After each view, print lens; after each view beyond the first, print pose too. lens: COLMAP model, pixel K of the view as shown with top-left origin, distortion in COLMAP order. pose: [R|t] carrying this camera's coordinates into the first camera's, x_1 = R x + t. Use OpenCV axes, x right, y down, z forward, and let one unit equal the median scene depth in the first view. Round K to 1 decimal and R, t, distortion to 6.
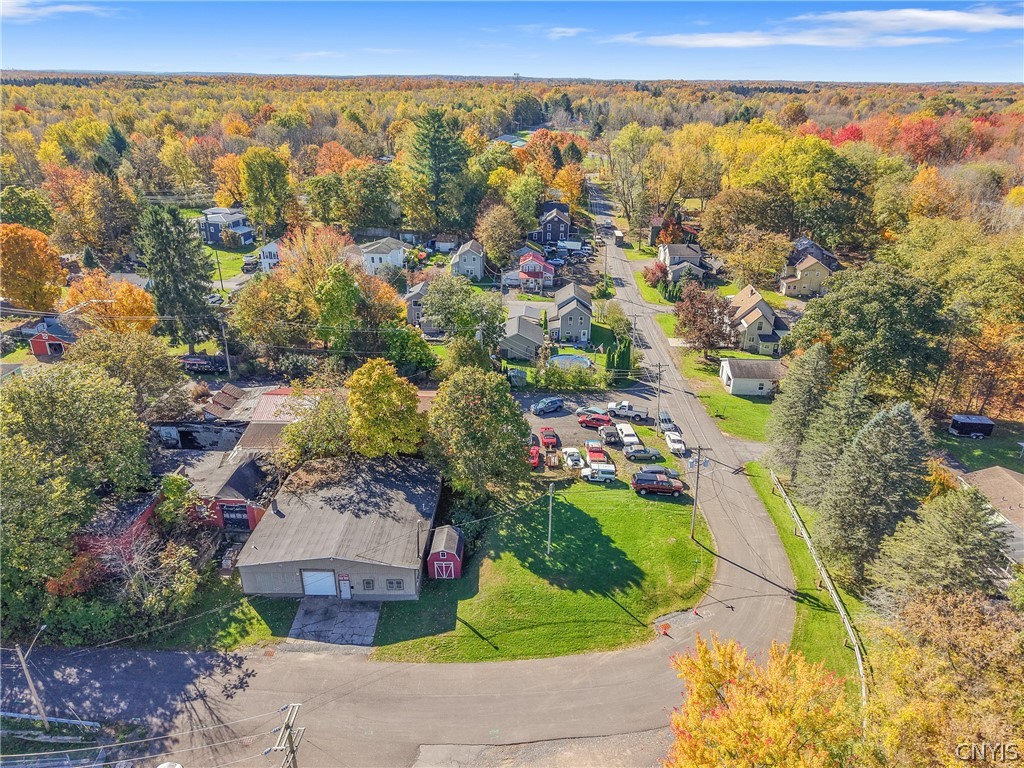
lens RADIAL K [[691.2, 0, 512.0], [0, 691.2, 384.0], [0, 0, 1]] dist [0.052726, -0.031610]
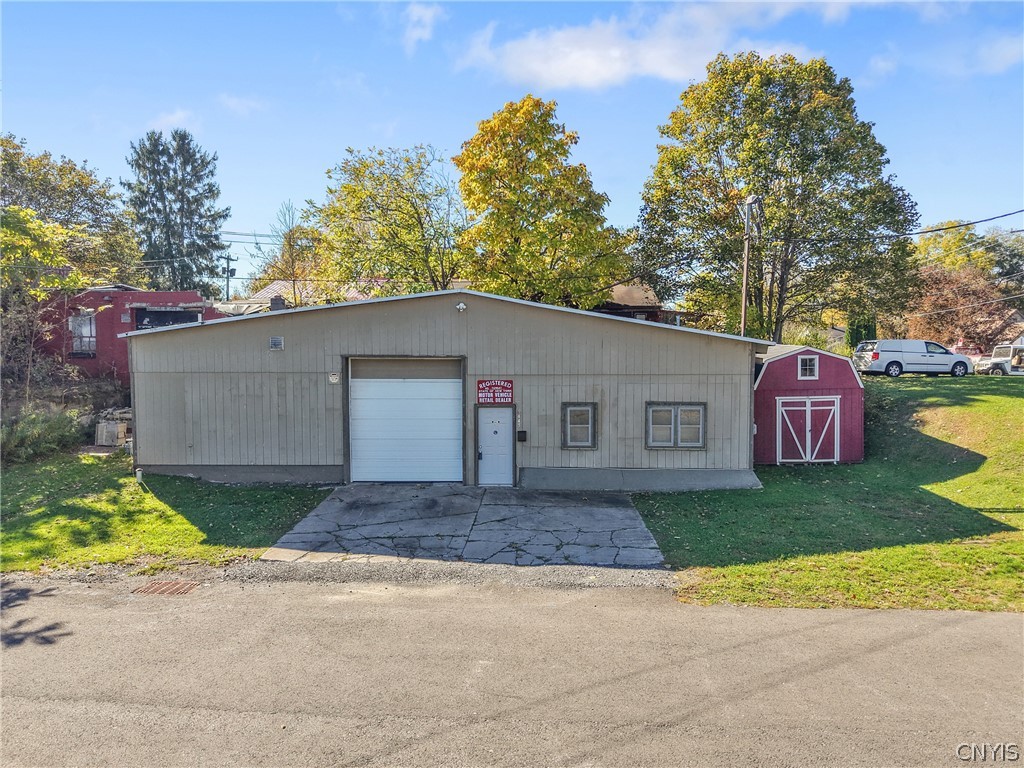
lens RADIAL K [[678.3, 0, 512.0], [0, 678.3, 384.0], [0, 0, 1]] dist [0.105340, -0.154263]
pose [[0.999556, -0.005255, -0.029316, -0.082897], [-0.005738, 0.931898, -0.362675, 0.136758], [0.029226, 0.362682, 0.931455, 0.271567]]
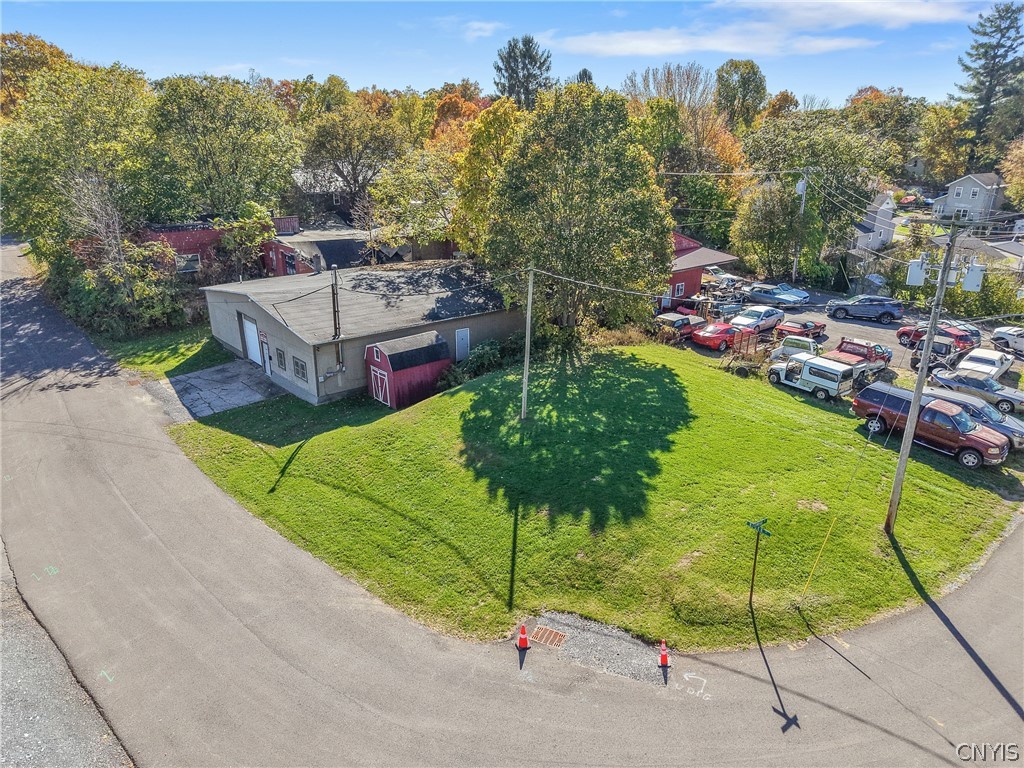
lens RADIAL K [[683.5, 0, 512.0], [0, 683.5, 384.0], [0, 0, 1]] dist [0.007111, 0.000400]
pose [[0.676360, 0.255812, -0.690722, 0.137847], [-0.310411, 0.949407, 0.047660, 0.078880], [0.667968, 0.182173, 0.721548, 0.254795]]
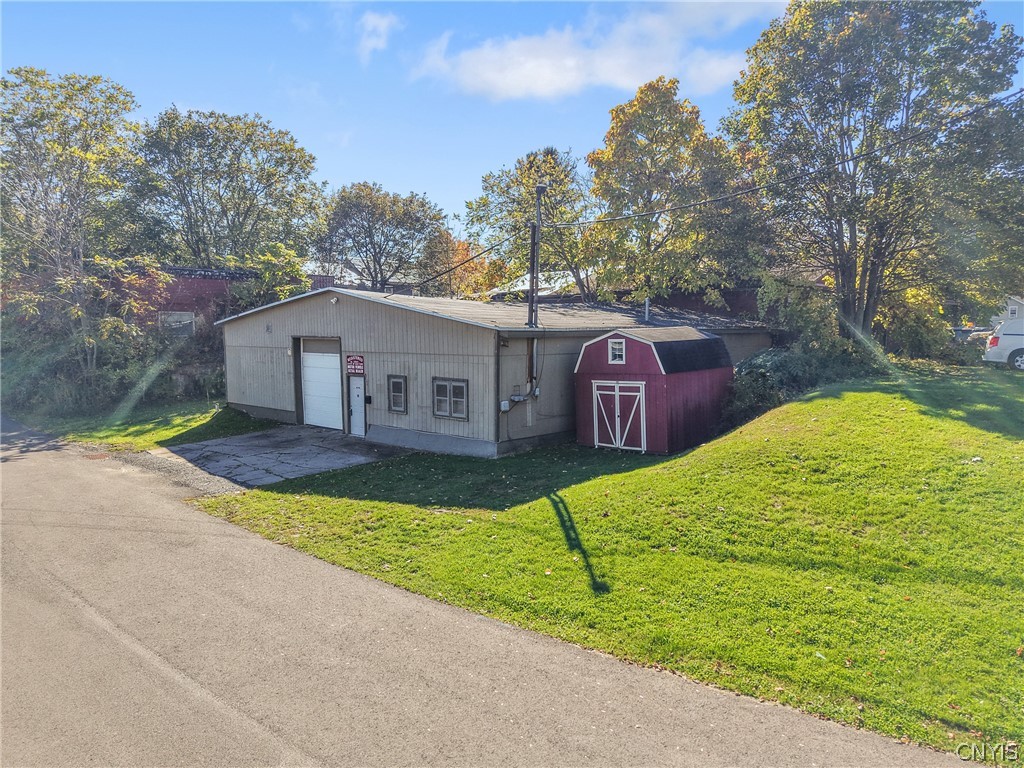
lens RADIAL K [[678.3, 0, 512.0], [0, 678.3, 384.0], [0, 0, 1]] dist [0.105340, -0.154263]
pose [[0.749068, 0.044954, -0.660966, 0.022153], [-0.266325, 0.933960, -0.238304, 0.128443], [0.606604, 0.354538, 0.711572, 0.290964]]
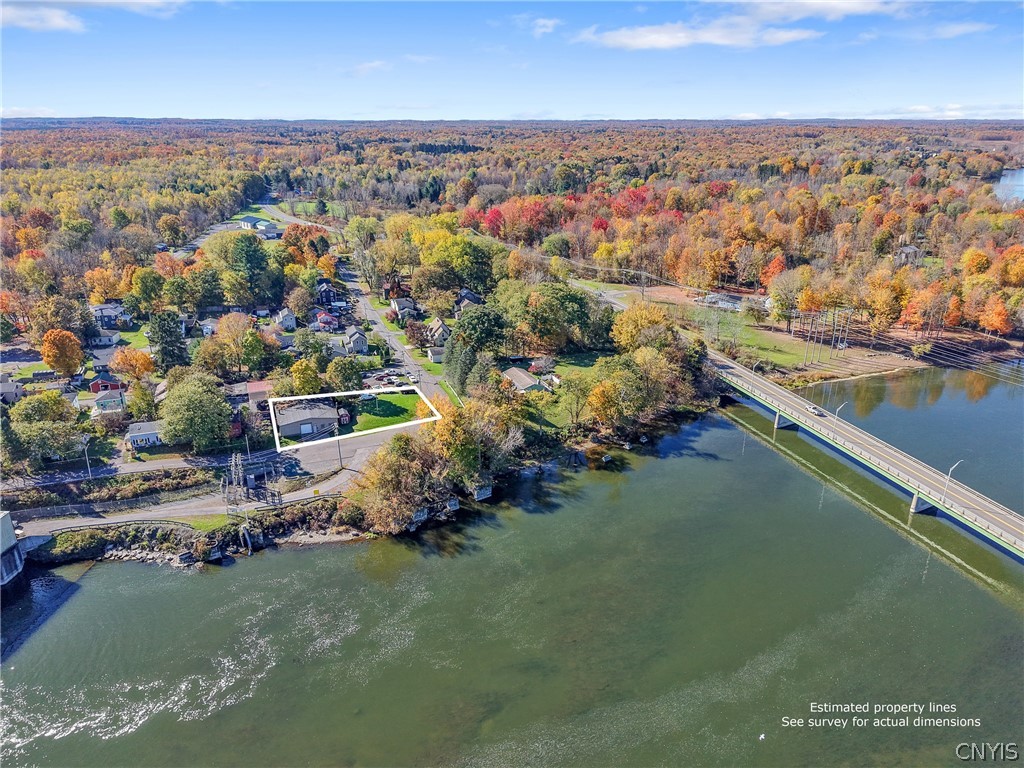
lens RADIAL K [[678.3, 0, 512.0], [0, 678.3, 384.0], [0, 0, 1]] dist [0.105340, -0.154263]
pose [[0.919956, -0.148651, 0.362745, -0.188565], [0.166638, 0.985842, -0.018617, 0.110629], [-0.354842, 0.077574, 0.931702, -0.811409]]
